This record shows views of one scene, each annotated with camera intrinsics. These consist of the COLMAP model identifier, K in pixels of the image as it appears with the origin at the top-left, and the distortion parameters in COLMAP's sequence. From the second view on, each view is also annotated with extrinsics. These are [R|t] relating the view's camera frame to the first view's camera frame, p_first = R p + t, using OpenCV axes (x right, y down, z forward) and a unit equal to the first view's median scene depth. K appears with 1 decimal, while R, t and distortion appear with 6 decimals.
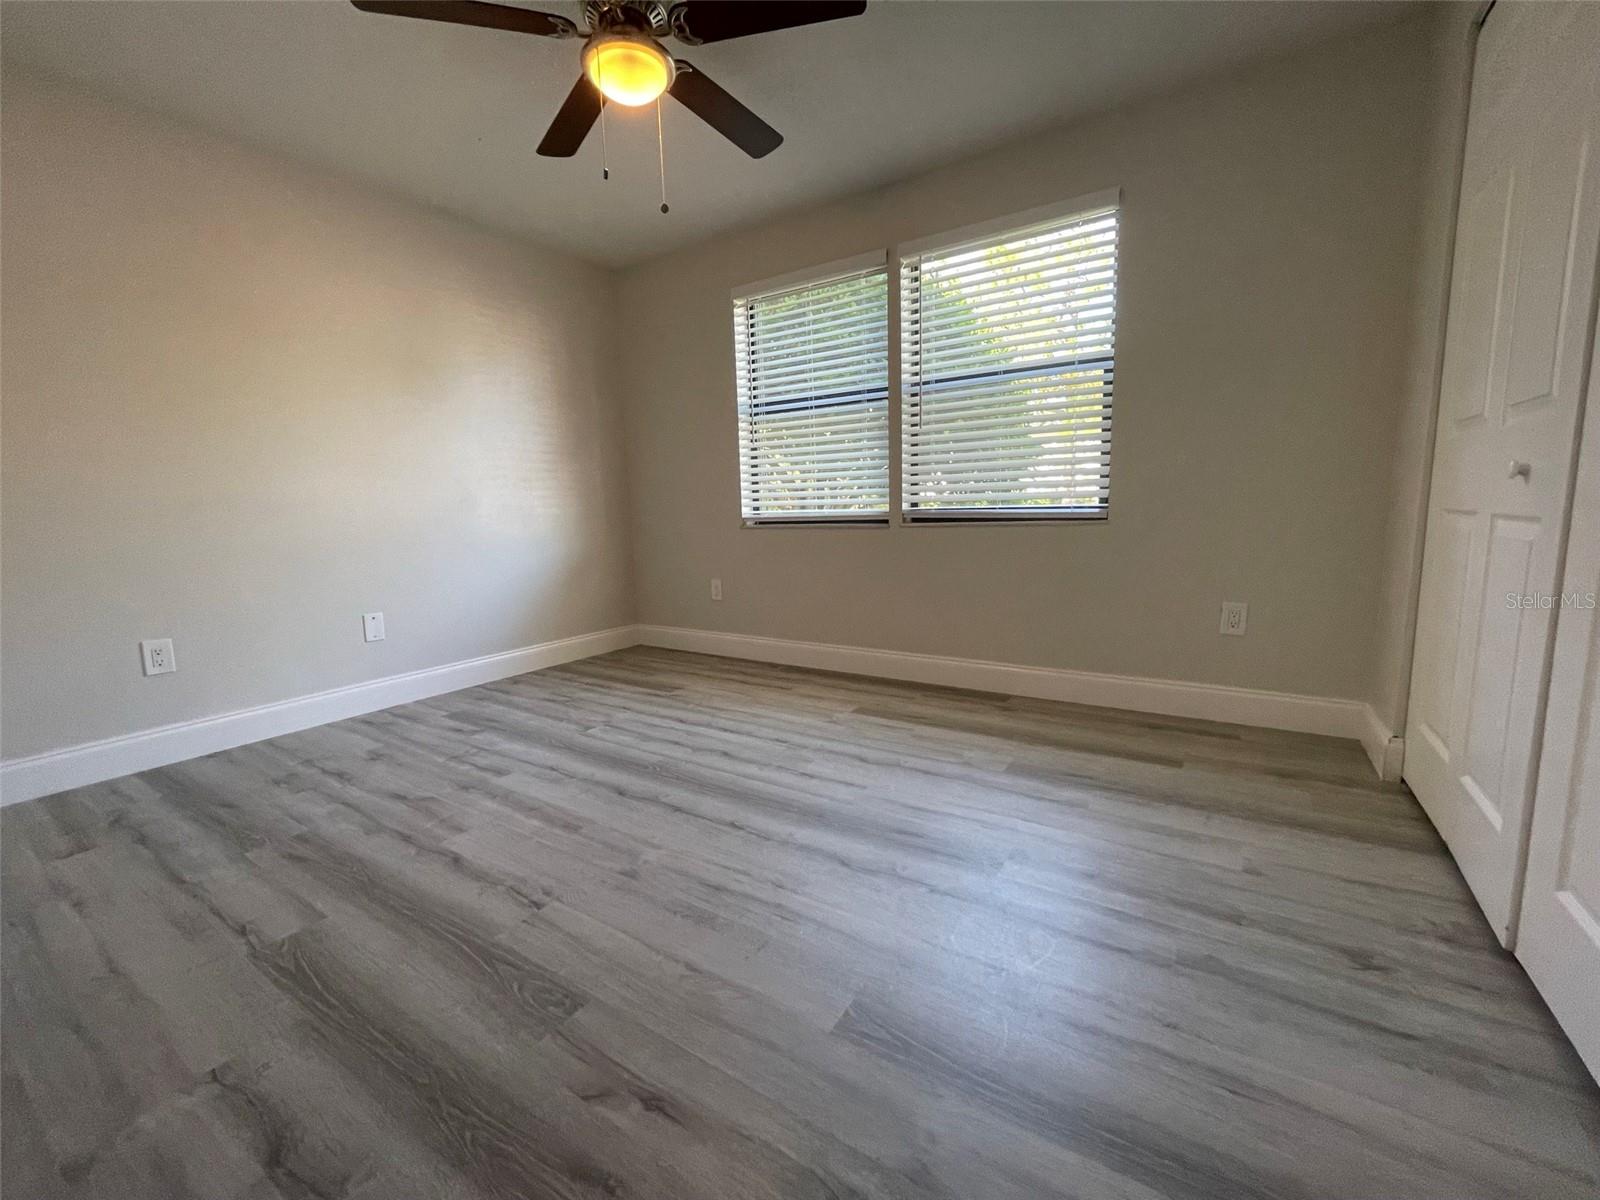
lens RADIAL K [[649.5, 0, 799.7], [0, 649.5, 617.2], [0, 0, 1]] dist [-0.004128, 0.000147]
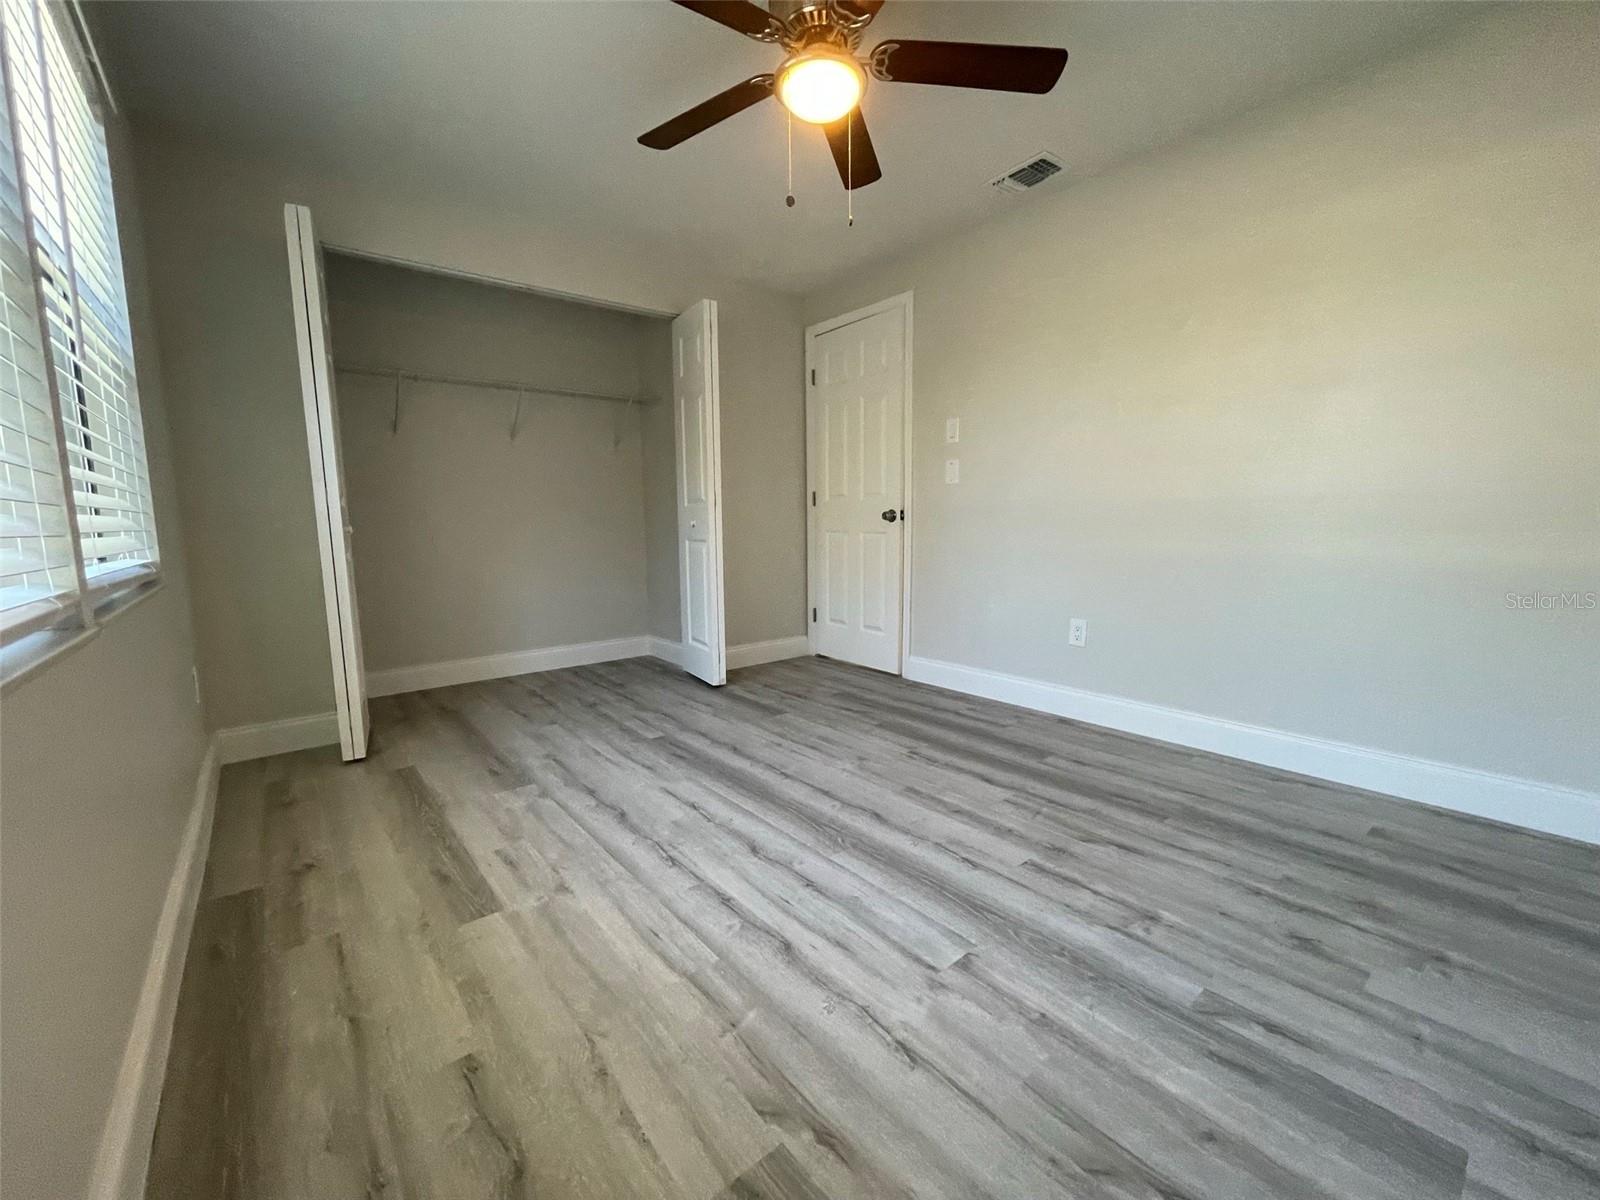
lens RADIAL K [[649.5, 0, 802.5], [0, 649.5, 607.2], [0, 0, 1]] dist [-0.004128, 0.000147]
pose [[-0.954229, 0.001196, 0.299074, -0.395536], [0.091005, 0.953734, 0.286548, -0.282596], [-0.284894, 0.300650, -0.910190, 1.571805]]
